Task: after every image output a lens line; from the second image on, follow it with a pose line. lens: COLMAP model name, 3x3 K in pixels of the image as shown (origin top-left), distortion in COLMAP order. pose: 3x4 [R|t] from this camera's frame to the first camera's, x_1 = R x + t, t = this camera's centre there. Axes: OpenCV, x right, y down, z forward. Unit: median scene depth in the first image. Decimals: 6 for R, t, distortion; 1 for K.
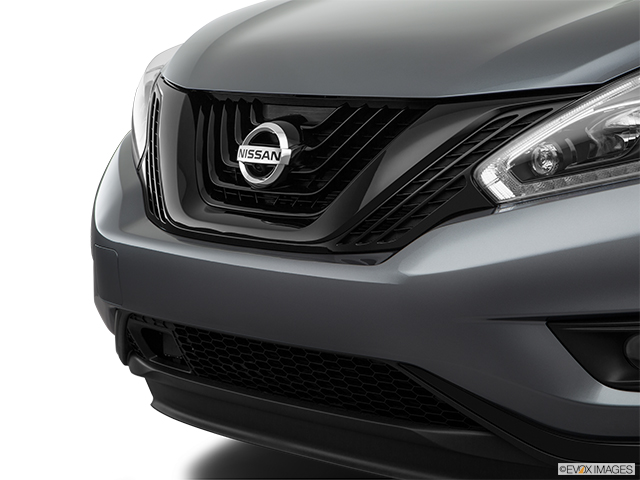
lens RADIAL K [[1537.0, 0, 320.0], [0, 1537.0, 240.0], [0, 0, 1]] dist [0.086063, 0.421582]
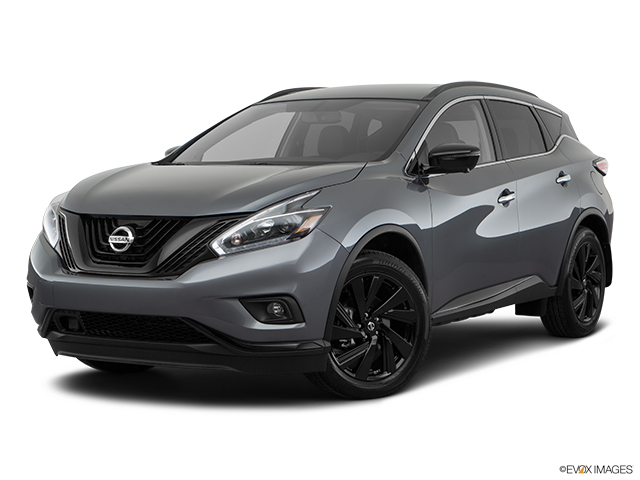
lens RADIAL K [[1077.7, 0, 320.0], [0, 1077.7, 240.0], [0, 0, 1]] dist [0.005797, -0.020155]
pose [[0.964737, -0.007338, 0.263113, -0.194502], [0.027185, 0.997044, -0.071868, 0.082803], [-0.261808, 0.076486, 0.962084, -0.789923]]
